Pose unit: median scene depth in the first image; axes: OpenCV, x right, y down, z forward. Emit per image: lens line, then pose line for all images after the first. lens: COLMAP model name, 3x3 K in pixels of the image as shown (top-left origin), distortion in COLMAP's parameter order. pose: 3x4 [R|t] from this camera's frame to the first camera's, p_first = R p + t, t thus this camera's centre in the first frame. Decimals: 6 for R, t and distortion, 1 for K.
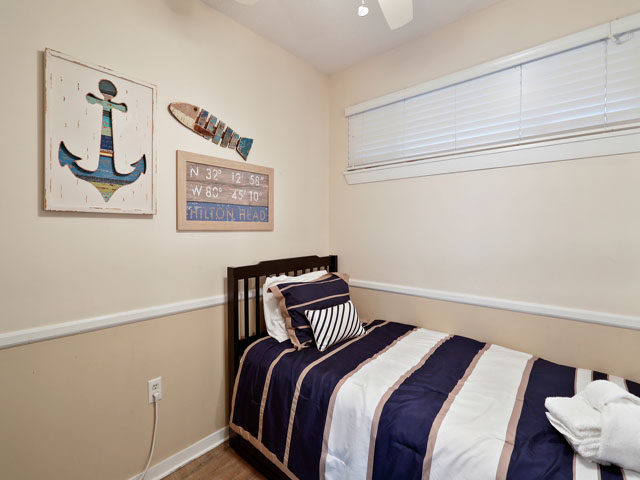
lens RADIAL K [[313.2, 0, 321.7], [0, 313.2, 242.2], [0, 0, 1]] dist [-0.001592, 0.000440]
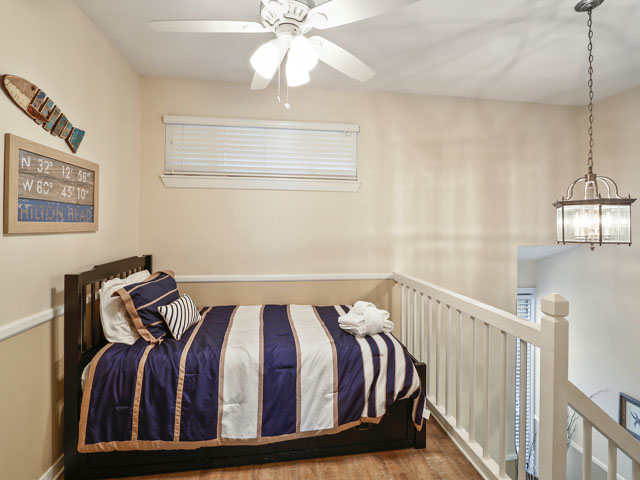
lens RADIAL K [[313.2, 0, 321.7], [0, 313.2, 242.2], [0, 0, 1]] dist [-0.001592, 0.000440]
pose [[0.643146, -0.036561, 0.764870, -0.494088], [0.026588, 0.999323, 0.025411, -0.014142], [-0.765282, 0.003993, 0.643683, -0.106638]]
